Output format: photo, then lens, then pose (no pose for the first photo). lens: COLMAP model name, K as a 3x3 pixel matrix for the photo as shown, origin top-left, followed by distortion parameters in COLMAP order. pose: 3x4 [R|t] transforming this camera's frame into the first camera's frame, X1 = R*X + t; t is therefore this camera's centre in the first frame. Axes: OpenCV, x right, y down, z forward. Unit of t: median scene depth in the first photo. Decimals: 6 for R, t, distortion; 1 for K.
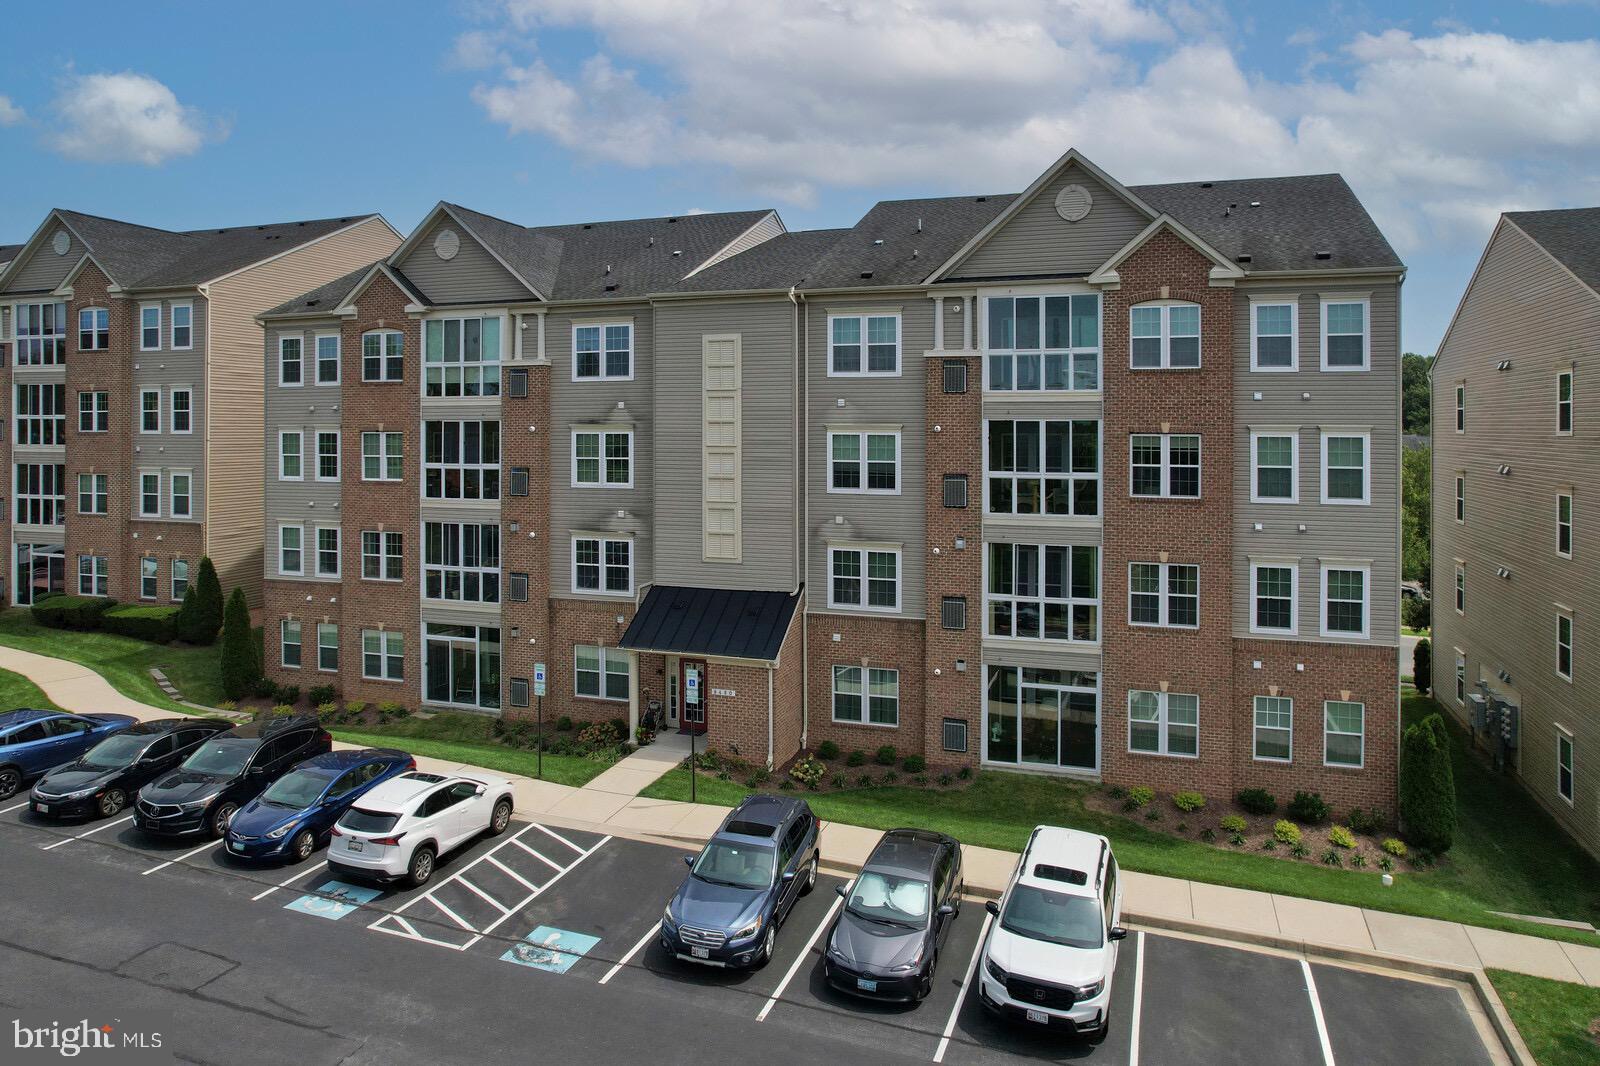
lens RADIAL K [[1053.8, 0, 795.0], [0, 1053.8, 421.6], [0, 0, 1]] dist [-0.063647, 0.048334]
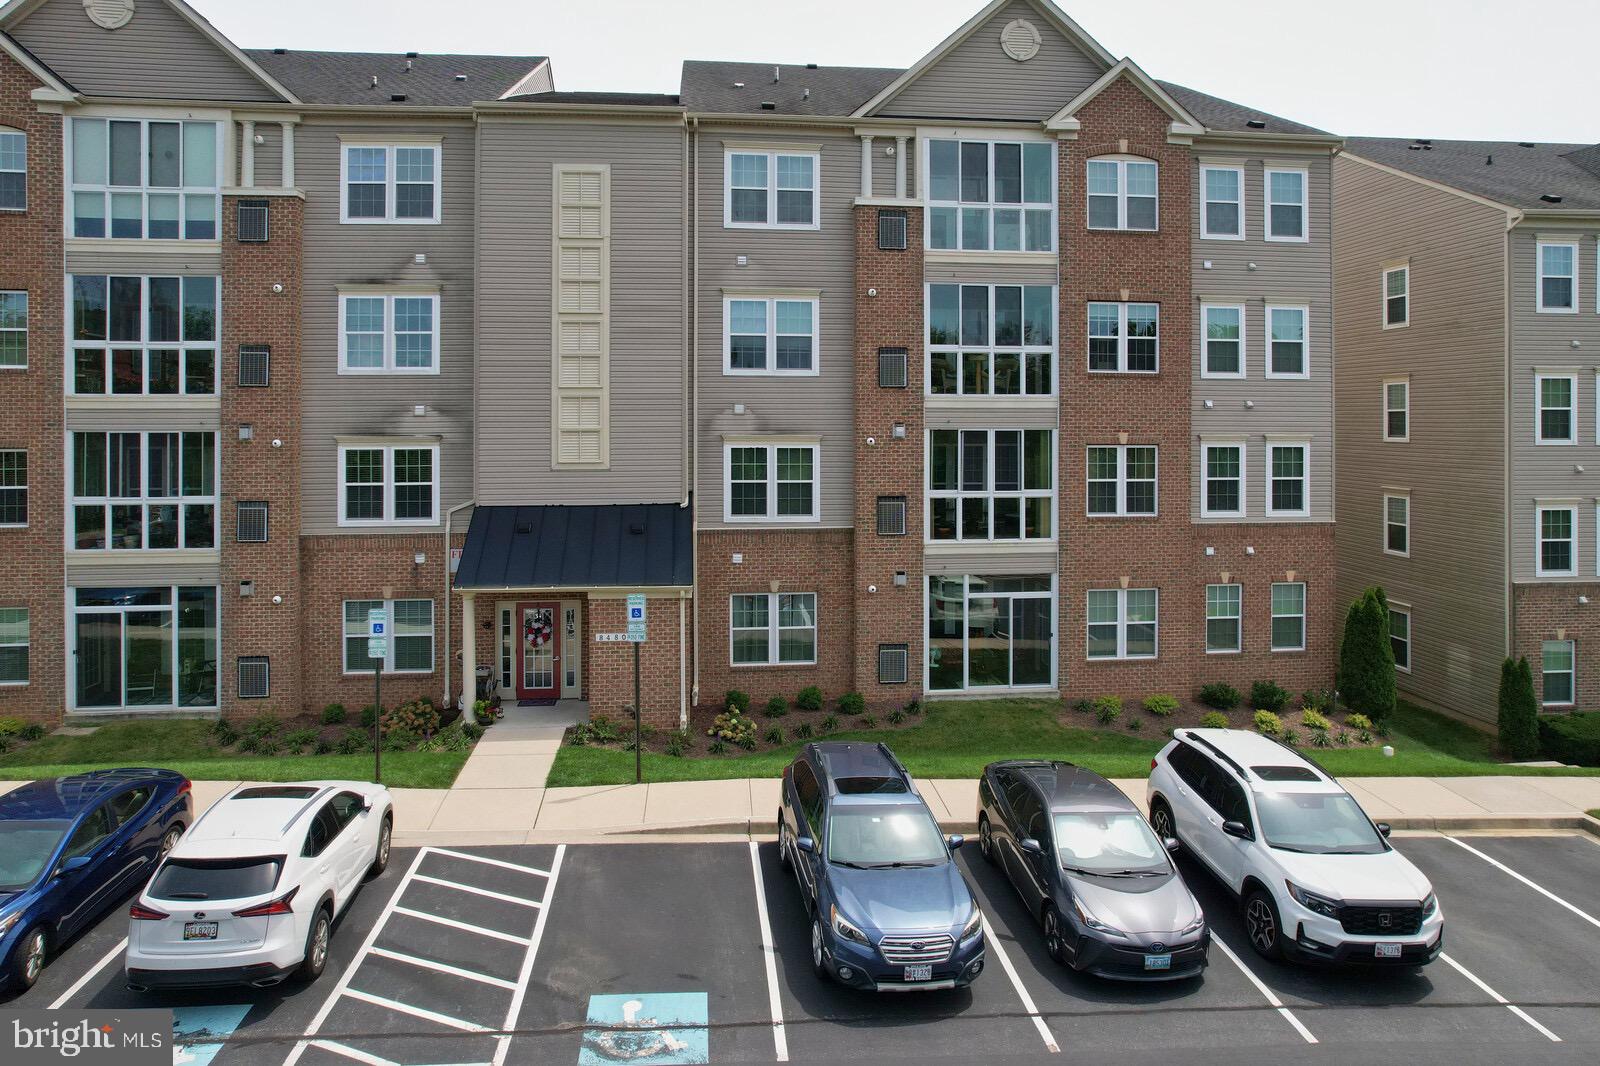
lens RADIAL K [[1053.8, 0, 795.0], [0, 1053.8, 421.6], [0, 0, 1]] dist [-0.063647, 0.048334]
pose [[0.905681, 0.000271, 0.423961, -0.271675], [-0.001810, 0.999993, 0.003227, 0.106758], [-0.423957, -0.003690, 0.905675, 0.286261]]
